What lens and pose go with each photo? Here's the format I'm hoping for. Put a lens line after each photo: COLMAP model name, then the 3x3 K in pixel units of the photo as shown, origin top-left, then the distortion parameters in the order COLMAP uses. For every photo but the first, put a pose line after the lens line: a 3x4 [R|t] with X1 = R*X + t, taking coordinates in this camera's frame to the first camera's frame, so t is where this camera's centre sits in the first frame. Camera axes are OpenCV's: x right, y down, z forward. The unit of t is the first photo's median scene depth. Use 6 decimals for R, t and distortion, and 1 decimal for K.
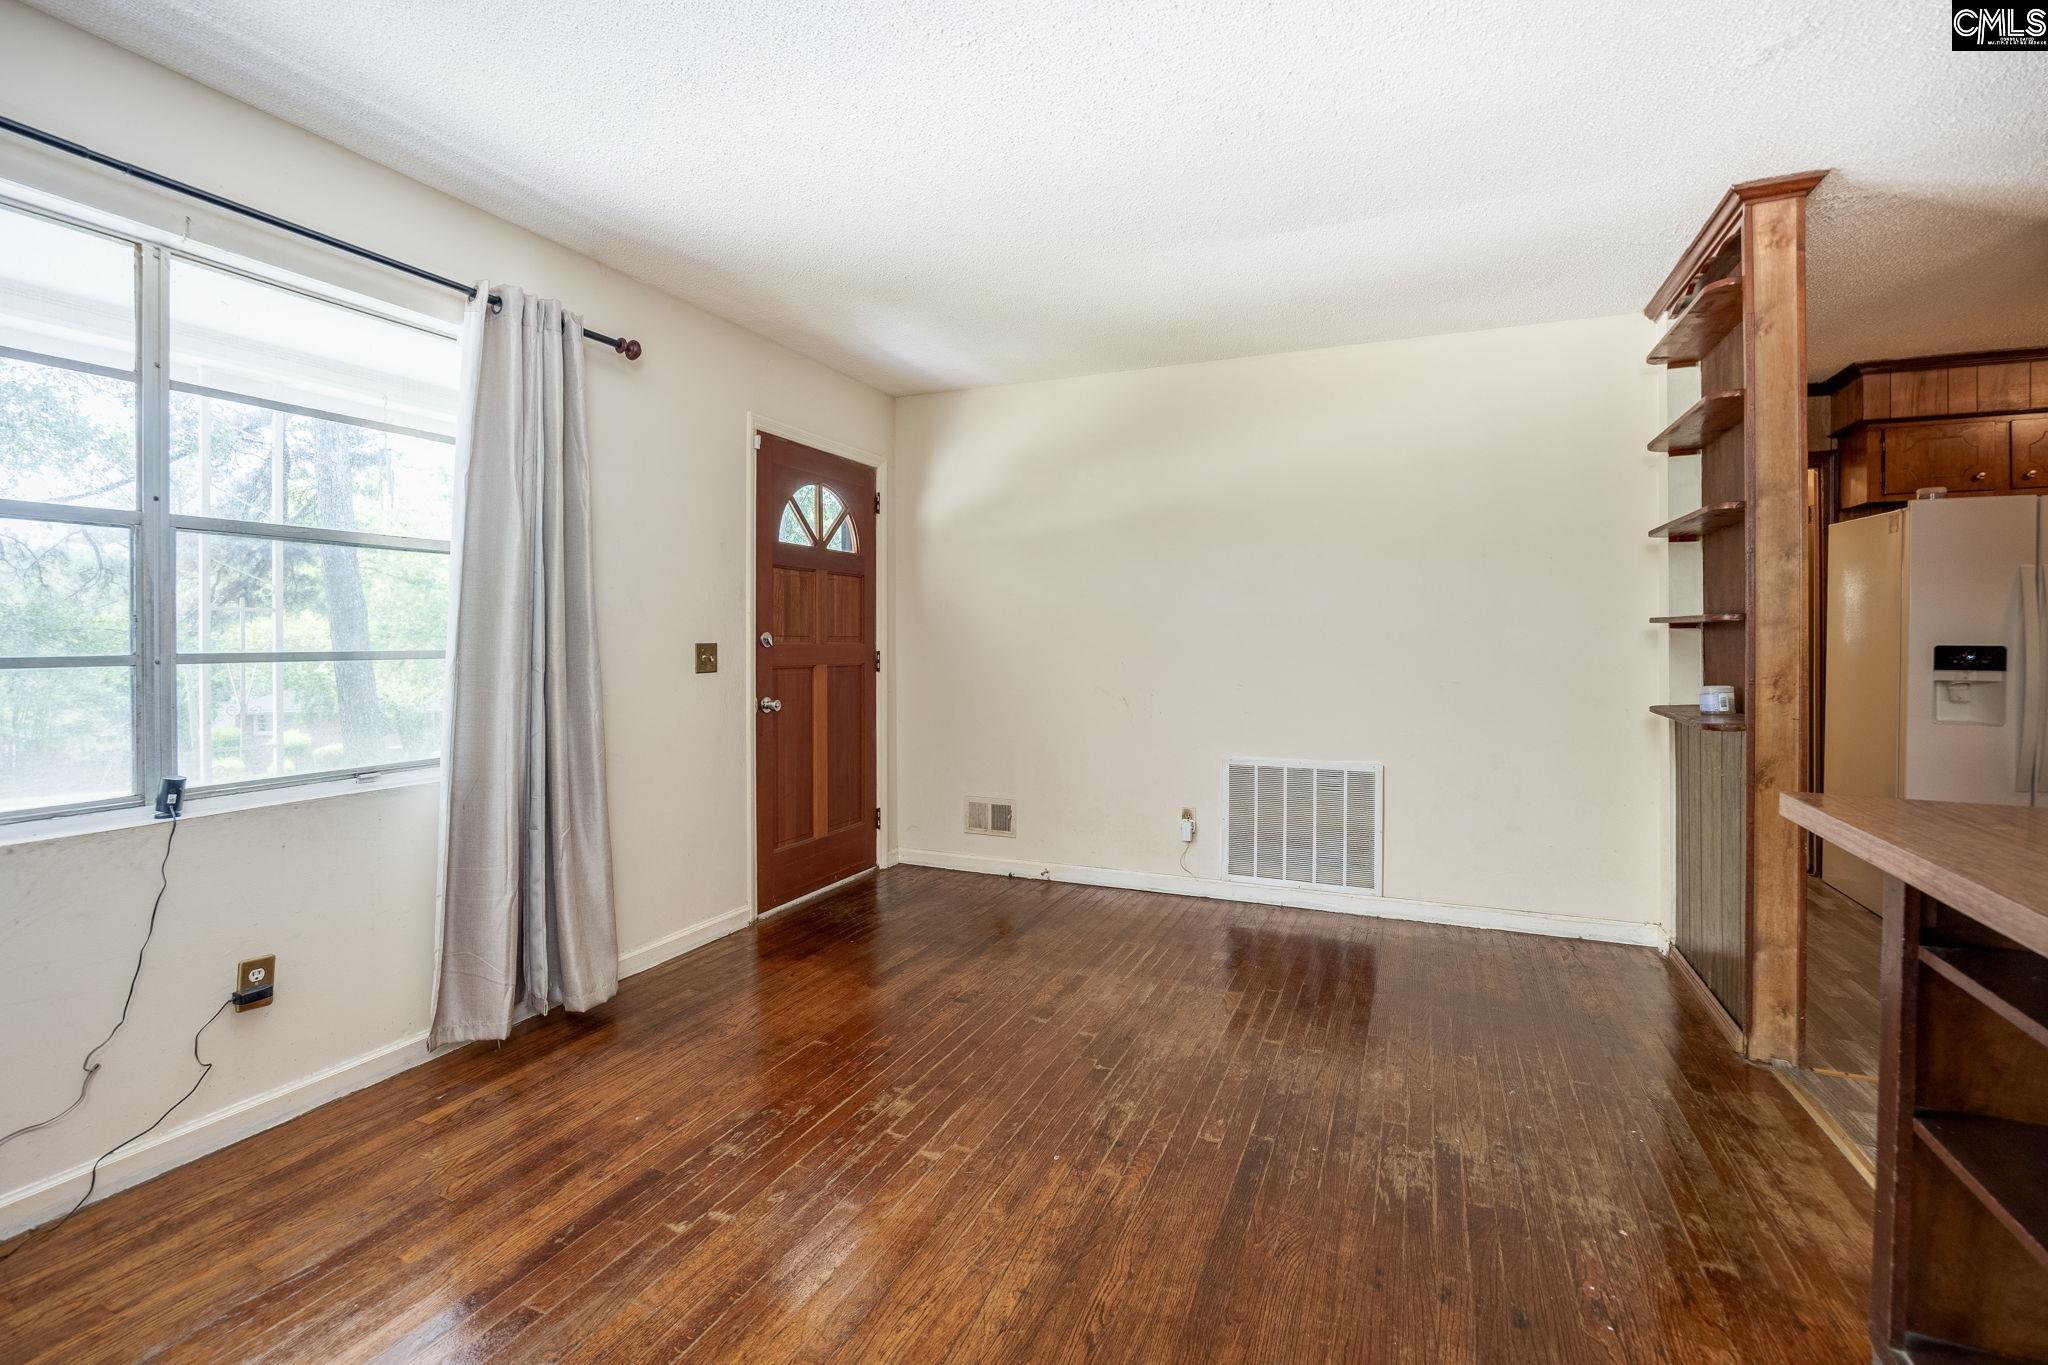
lens RADIAL K [[984.0, 0, 1022.8], [0, 984.0, 636.0], [0, 0, 1]] dist [-0.001158, -0.000178]
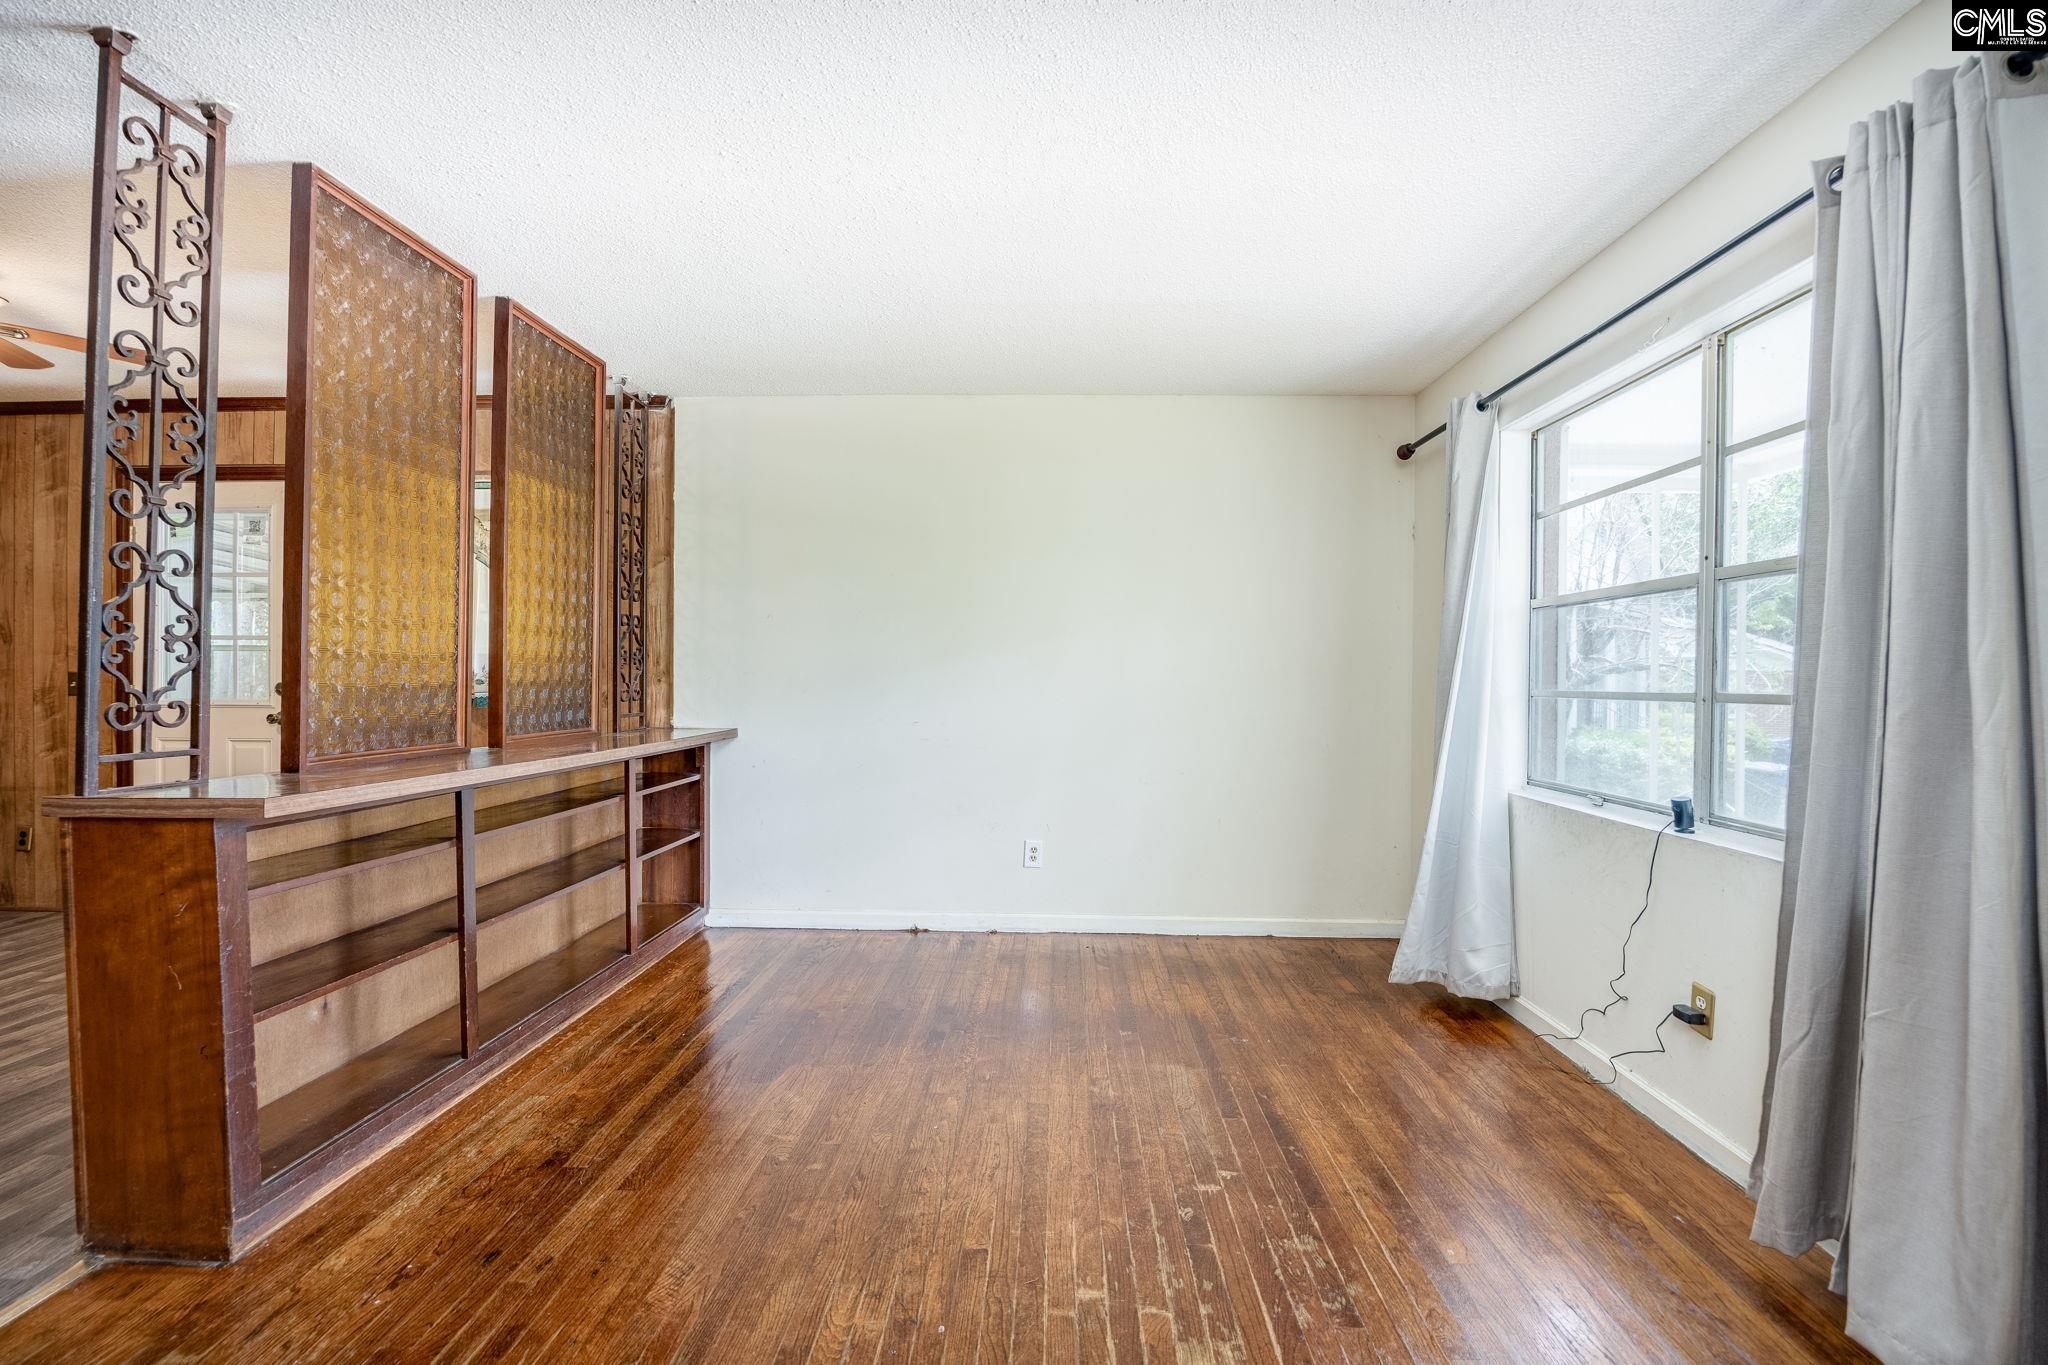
lens RADIAL K [[873.7, 0, 1042.3], [0, 873.7, 682.1], [0, 0, 1]] dist [-0.003758, -0.000331]
pose [[-0.924297, -0.006333, -0.381620, 0.229674], [-0.007128, 0.999974, 0.000669, 0.010897], [0.381606, 0.003339, -0.924319, 1.676788]]
